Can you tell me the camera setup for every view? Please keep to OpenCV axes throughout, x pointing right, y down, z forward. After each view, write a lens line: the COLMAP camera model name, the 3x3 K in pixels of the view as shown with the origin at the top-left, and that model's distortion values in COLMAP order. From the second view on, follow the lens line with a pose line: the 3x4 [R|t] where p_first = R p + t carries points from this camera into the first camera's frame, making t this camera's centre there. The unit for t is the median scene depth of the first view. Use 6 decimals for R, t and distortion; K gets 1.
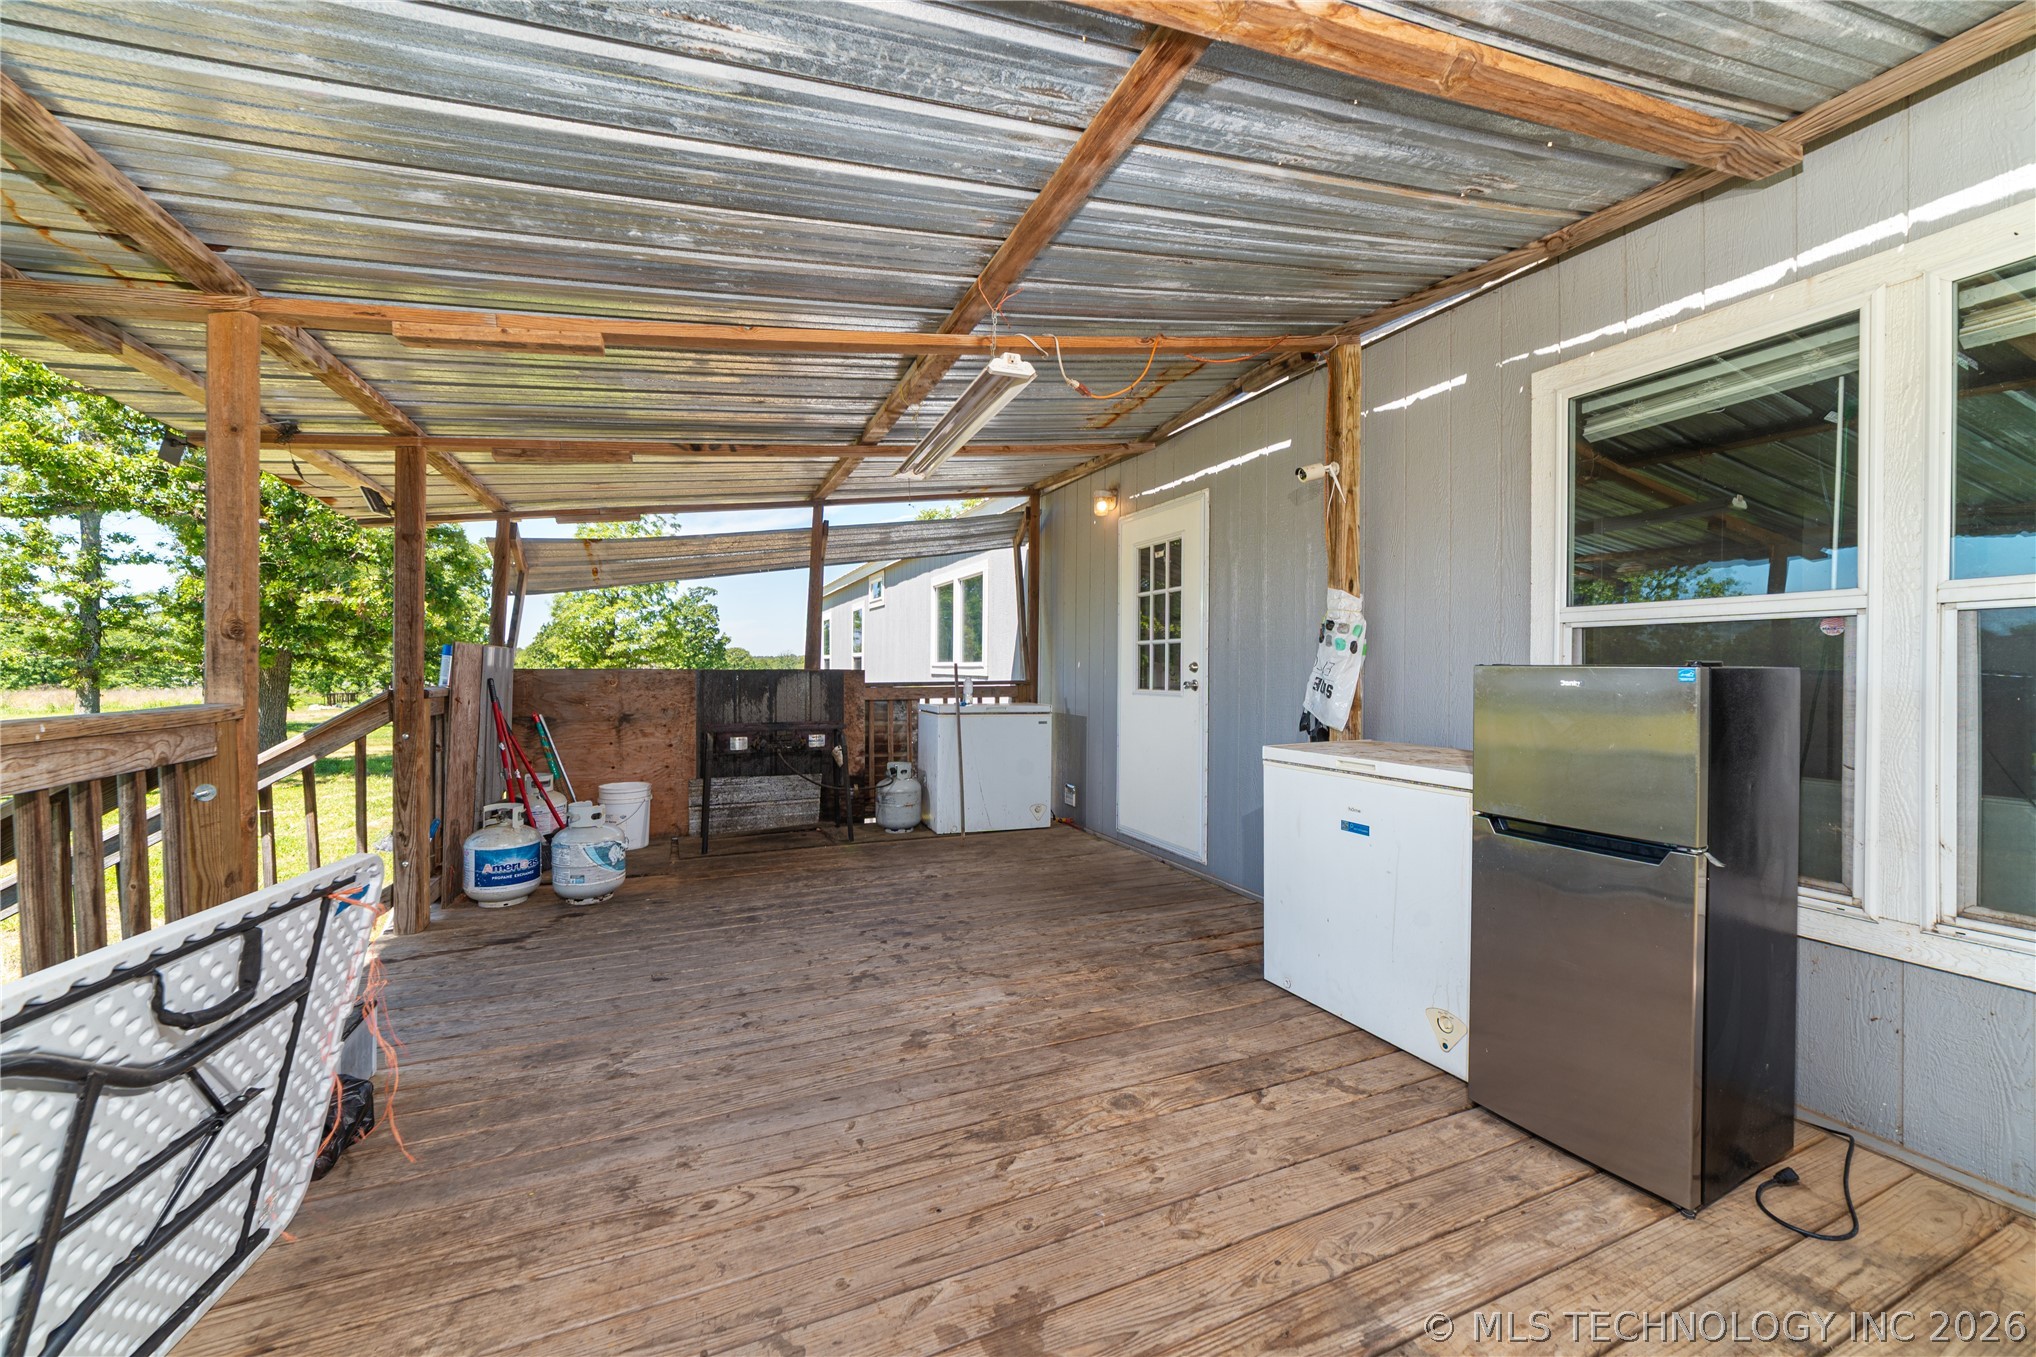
lens RADIAL K [[790.9, 0, 1031.4], [0, 790.9, 672.6], [0, 0, 1]] dist [-0.009703, 0.006193]
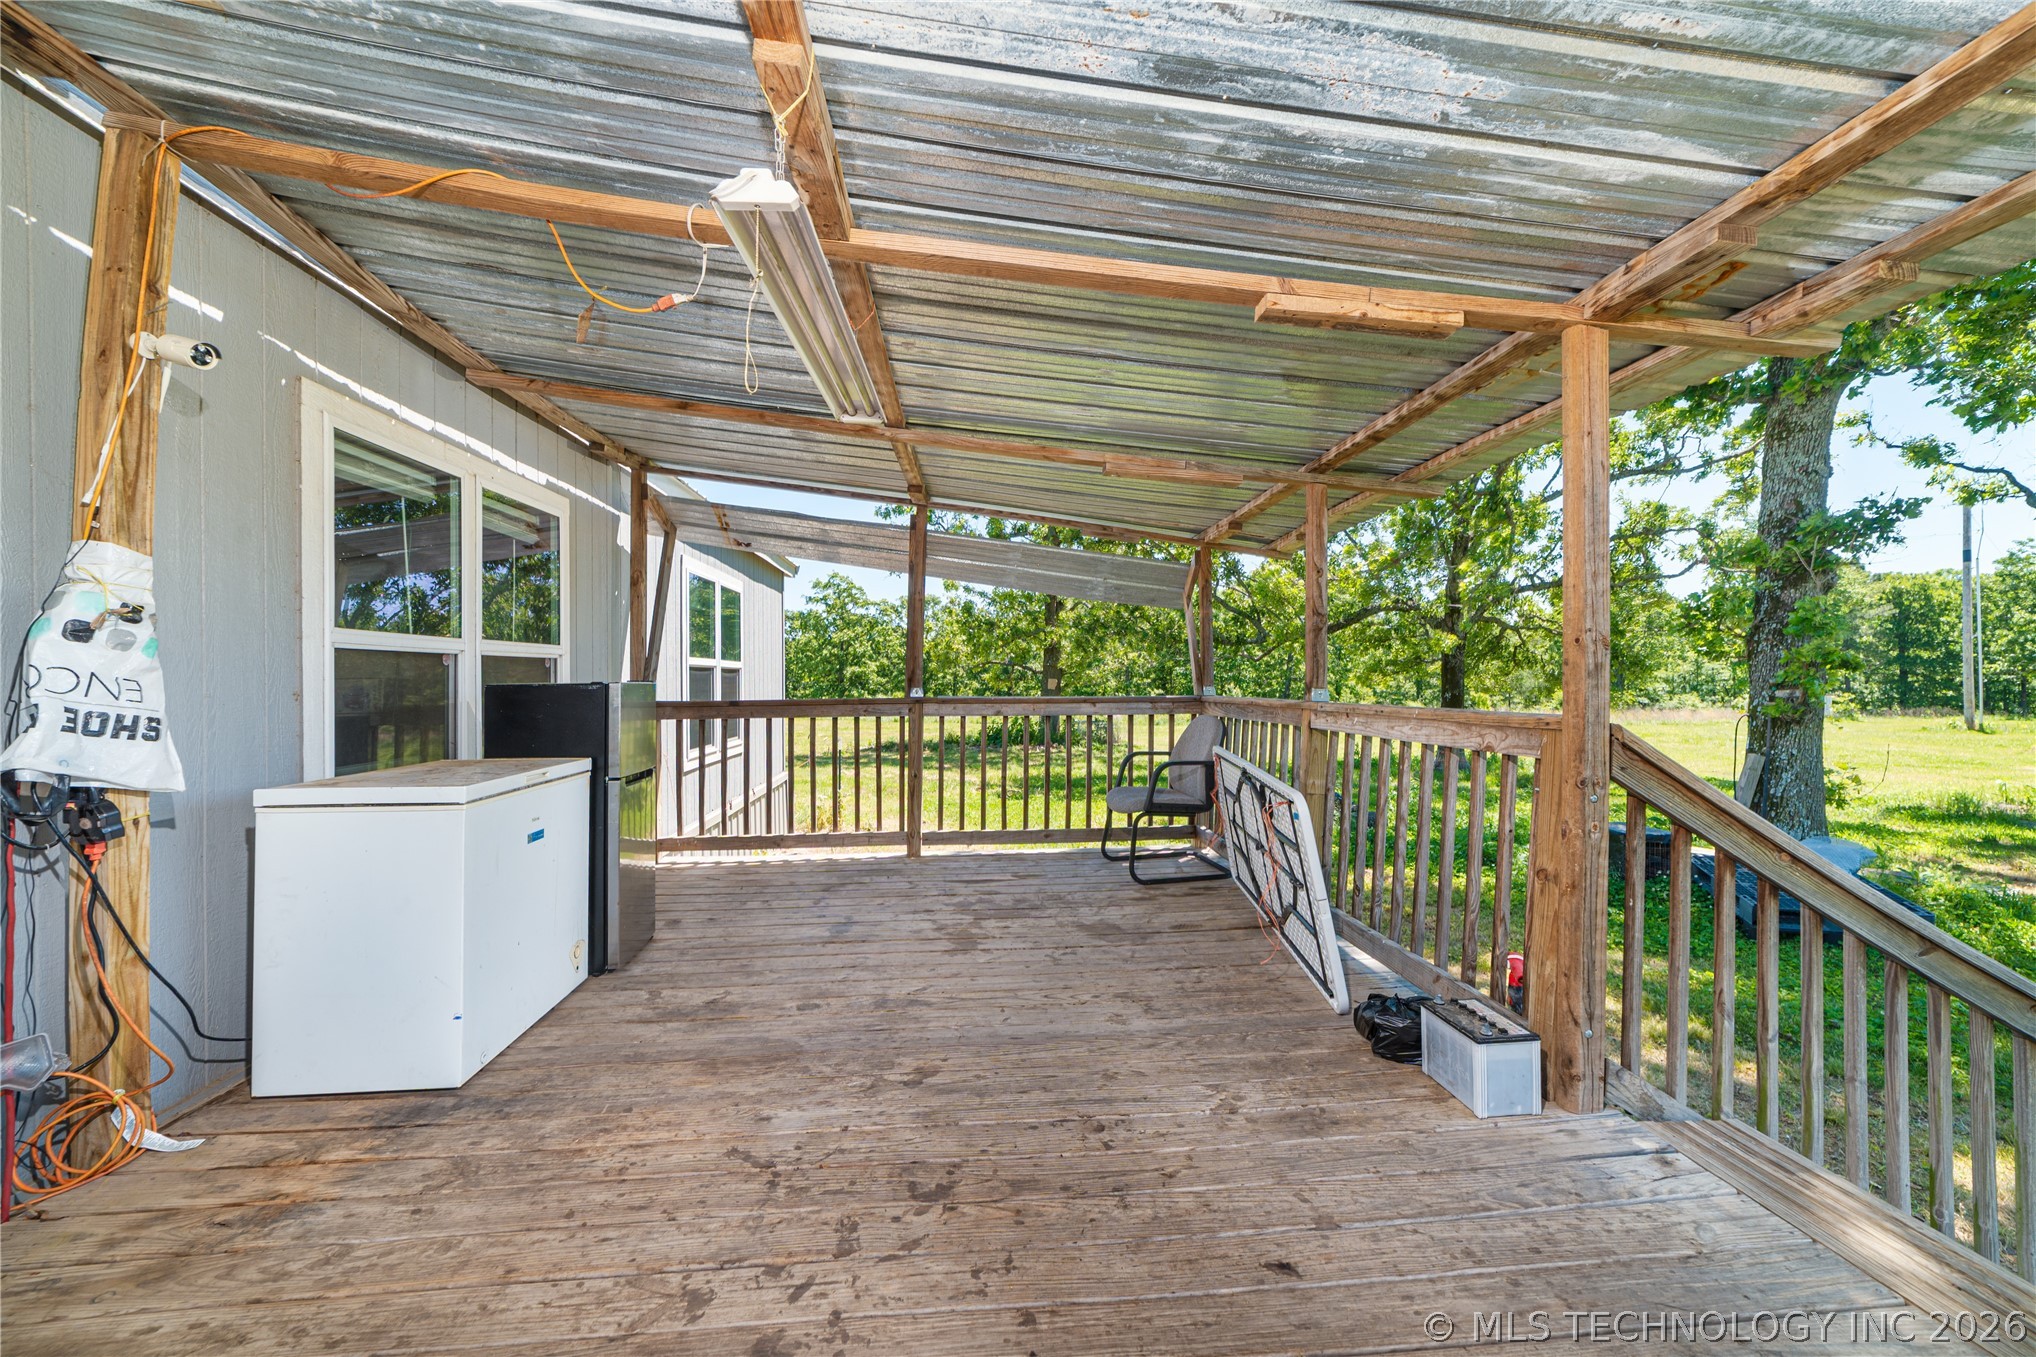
lens RADIAL K [[790.9, 0, 1020.0], [0, 790.9, 681.6], [0, 0, 1]] dist [-0.009703, 0.006193]
pose [[-0.942736, 0.003639, 0.333520, -0.547203], [0.007157, 0.999931, 0.009321, -0.013661], [-0.333463, 0.011174, -0.942697, 1.755998]]
